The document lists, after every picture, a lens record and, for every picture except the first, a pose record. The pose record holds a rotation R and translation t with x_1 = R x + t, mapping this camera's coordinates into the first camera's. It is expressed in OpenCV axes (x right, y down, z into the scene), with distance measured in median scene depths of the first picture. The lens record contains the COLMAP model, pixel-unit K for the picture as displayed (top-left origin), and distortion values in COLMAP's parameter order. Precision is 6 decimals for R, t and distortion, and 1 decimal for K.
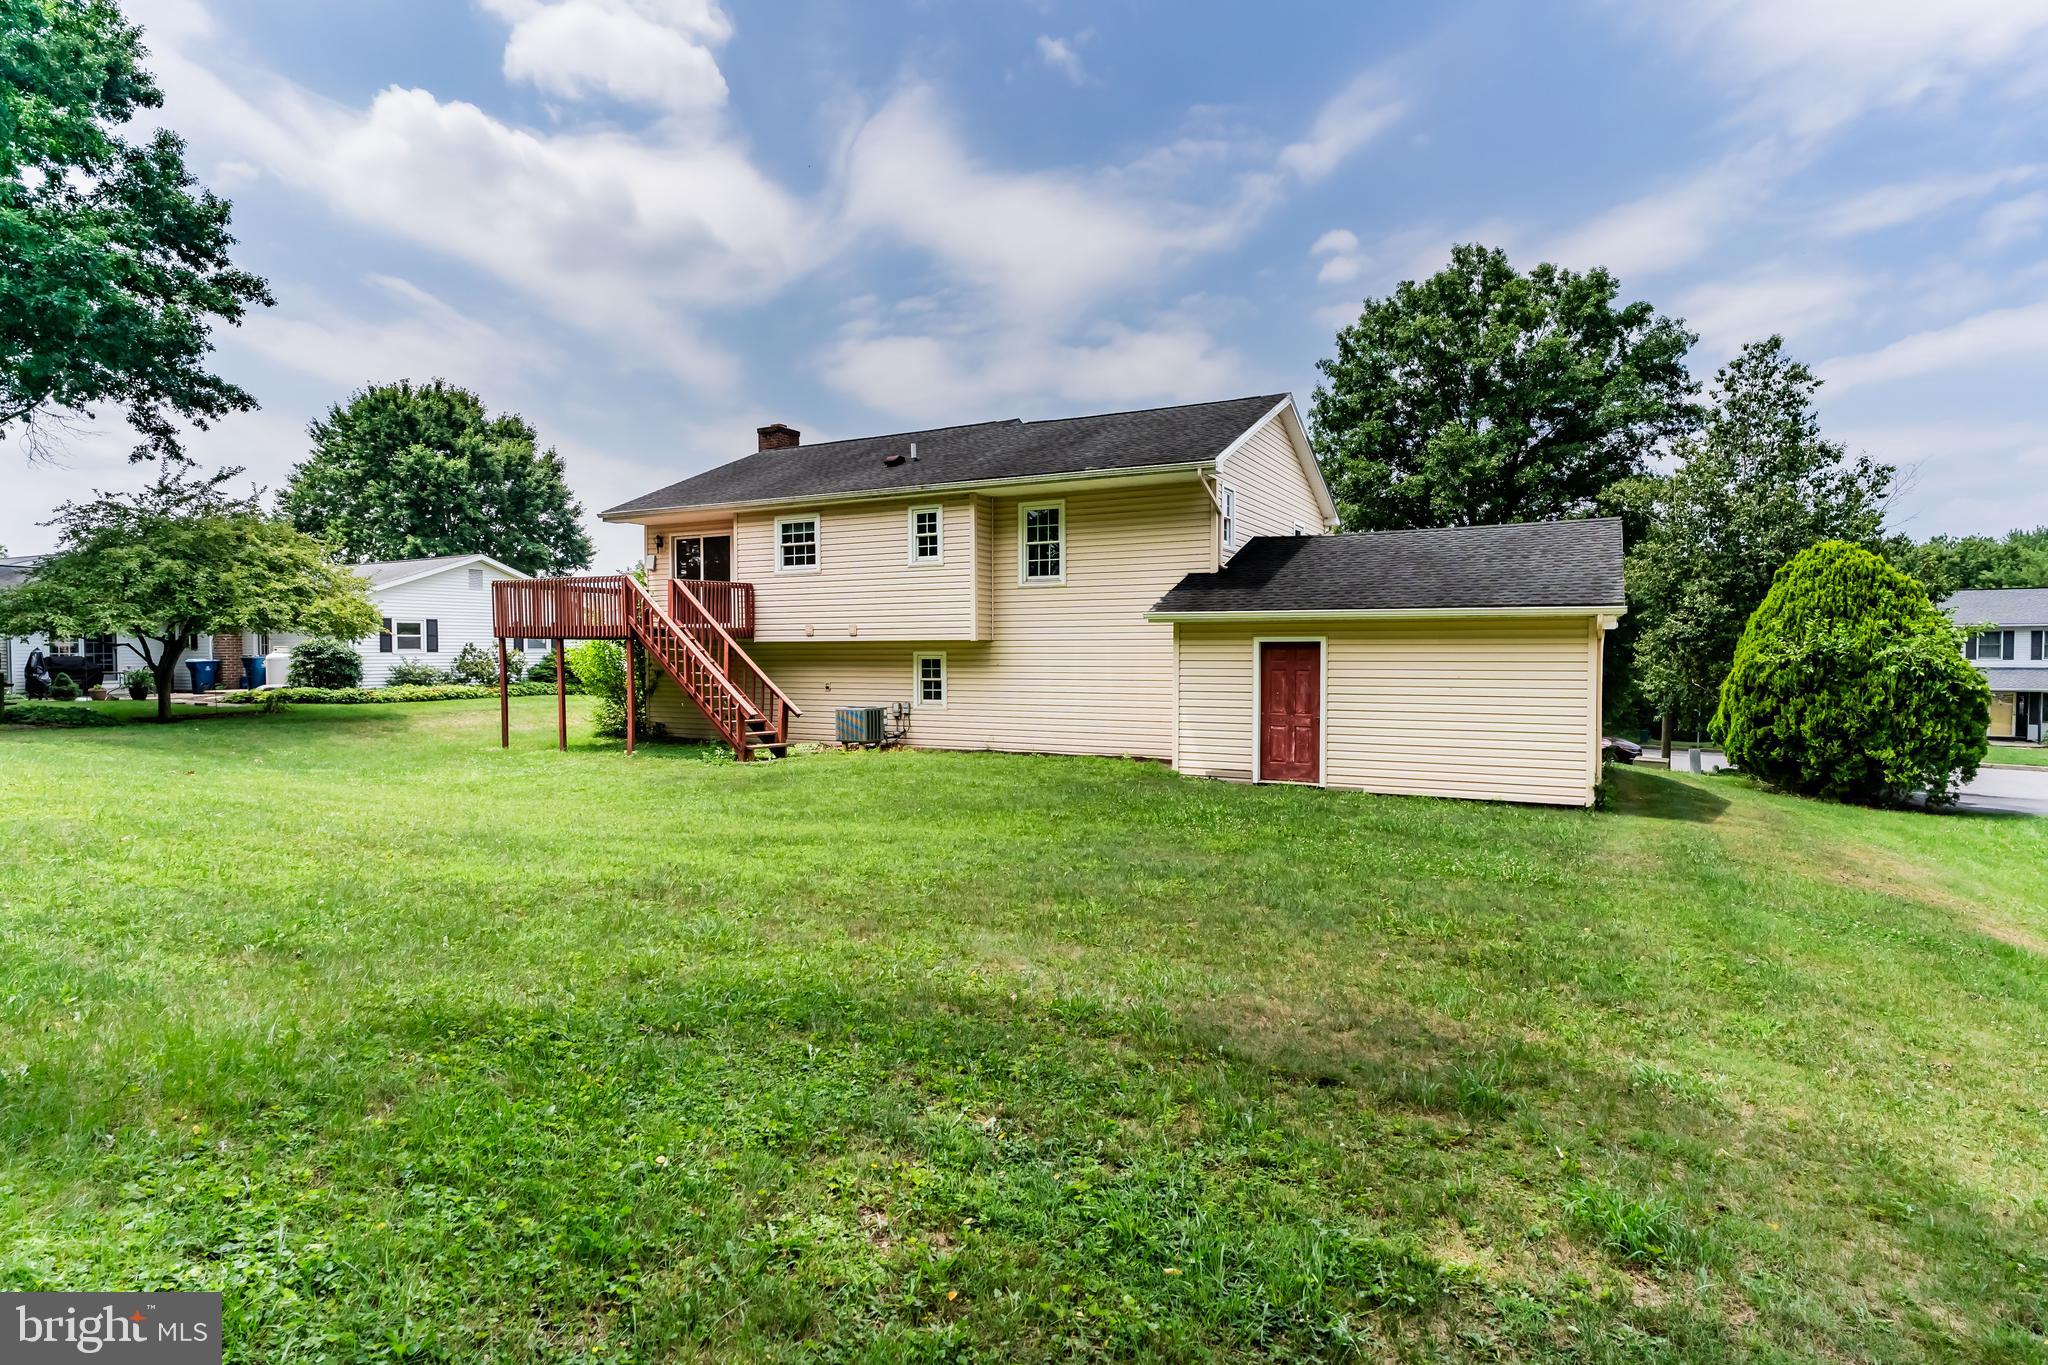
lens RADIAL K [[1067.4, 0, 1013.5], [0, 1067.4, 679.6], [0, 0, 1]] dist [-0.008201, 0.003071]
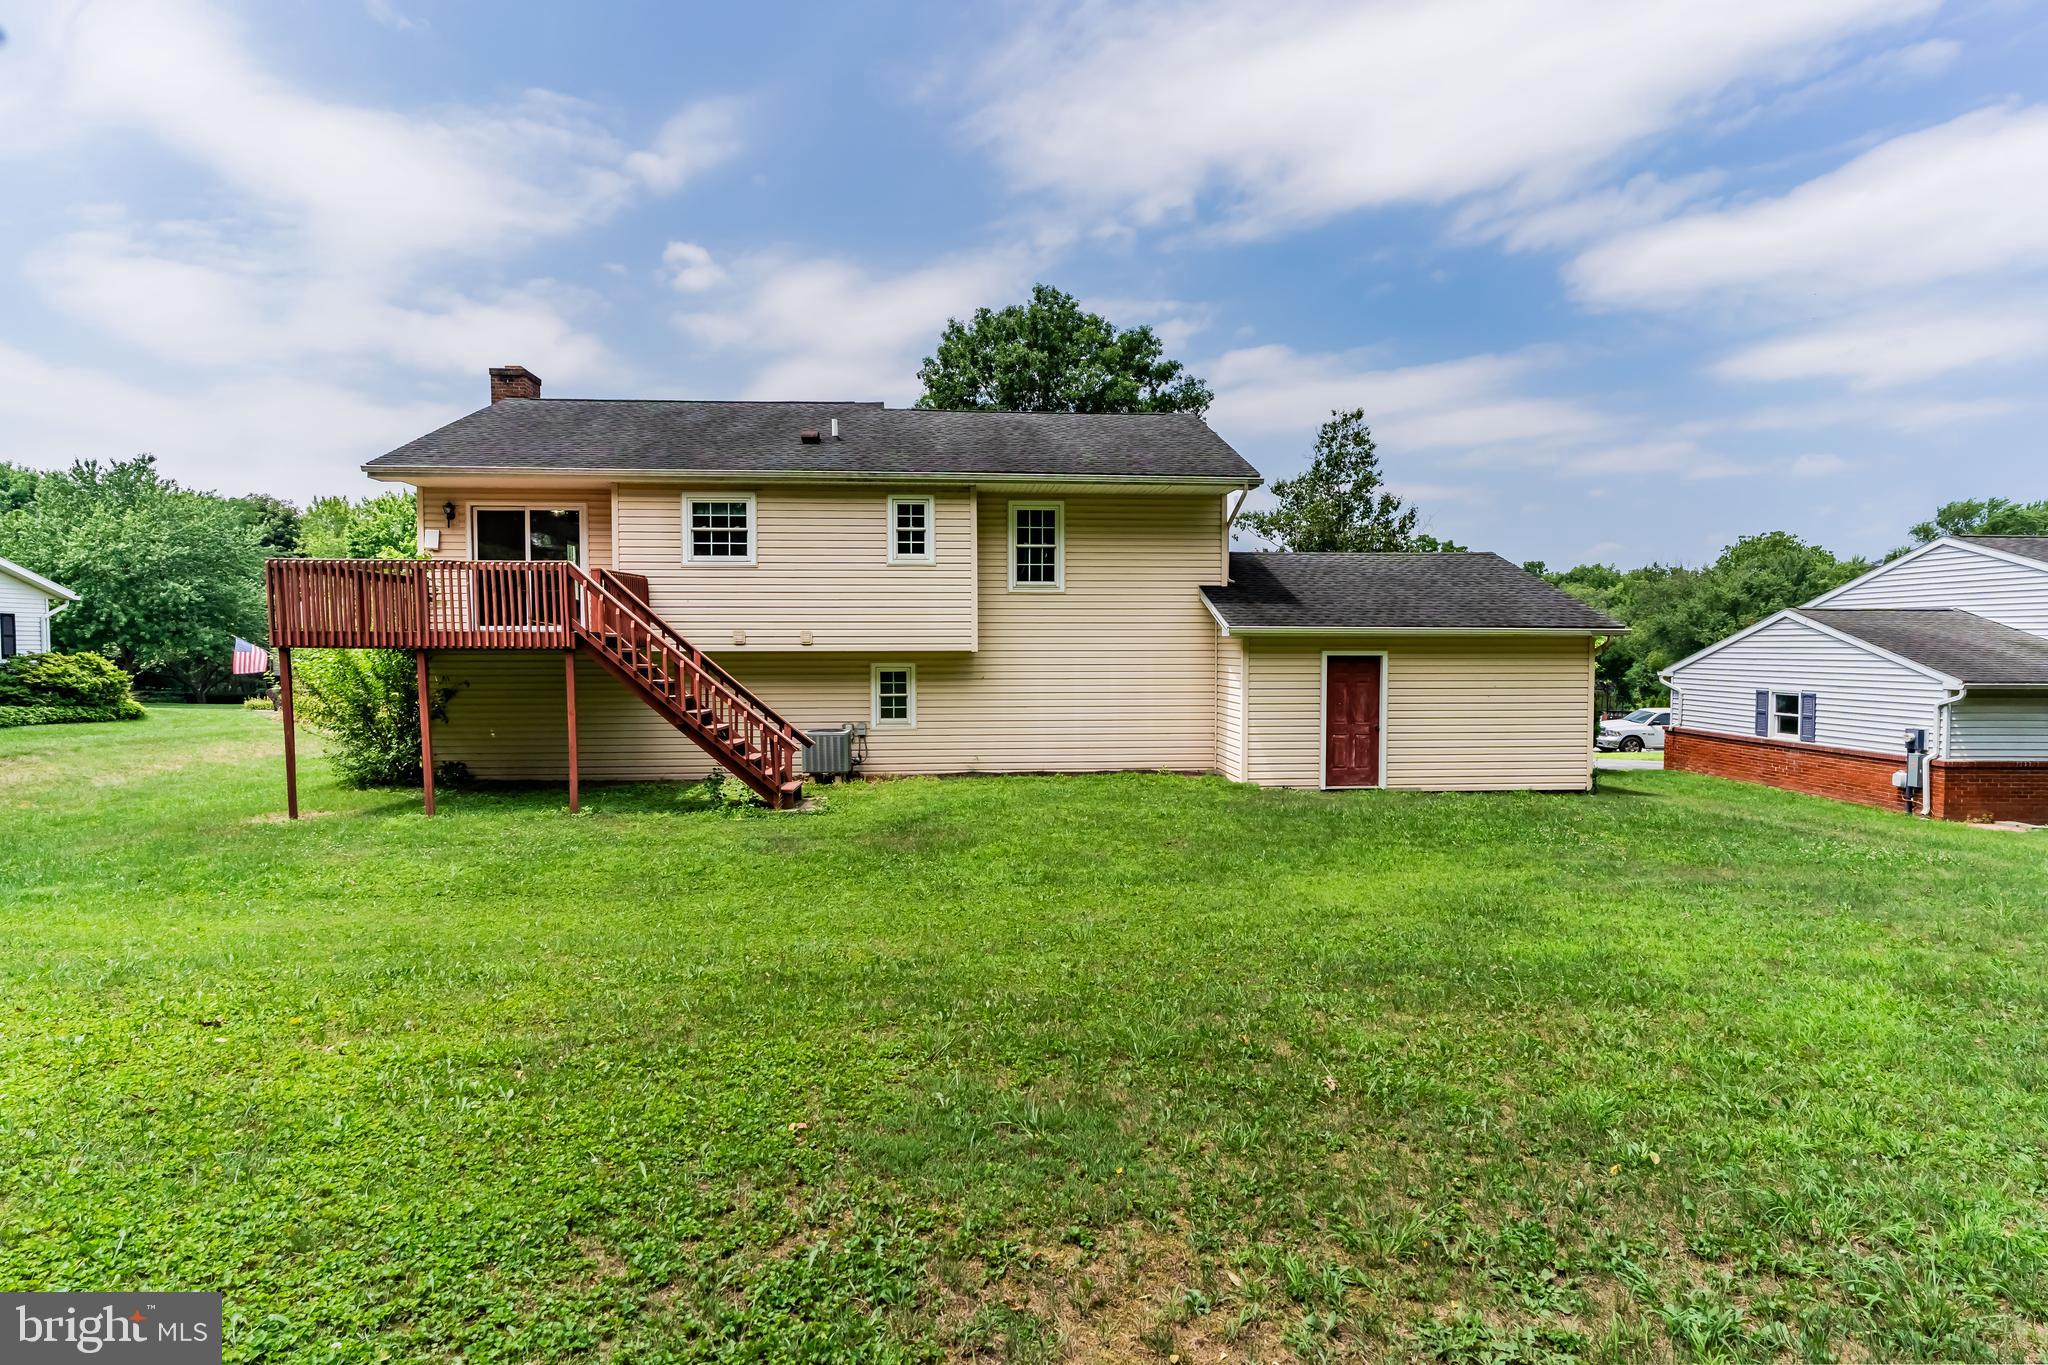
lens RADIAL K [[1067.4, 0, 976.4], [0, 1067.4, 698.2], [0, 0, 1]] dist [-0.008201, 0.003071]
pose [[0.852848, -0.020436, 0.521759, -0.488930], [0.012291, 0.999743, 0.019067, -0.014107], [-0.522014, -0.009849, 0.852880, 0.229856]]
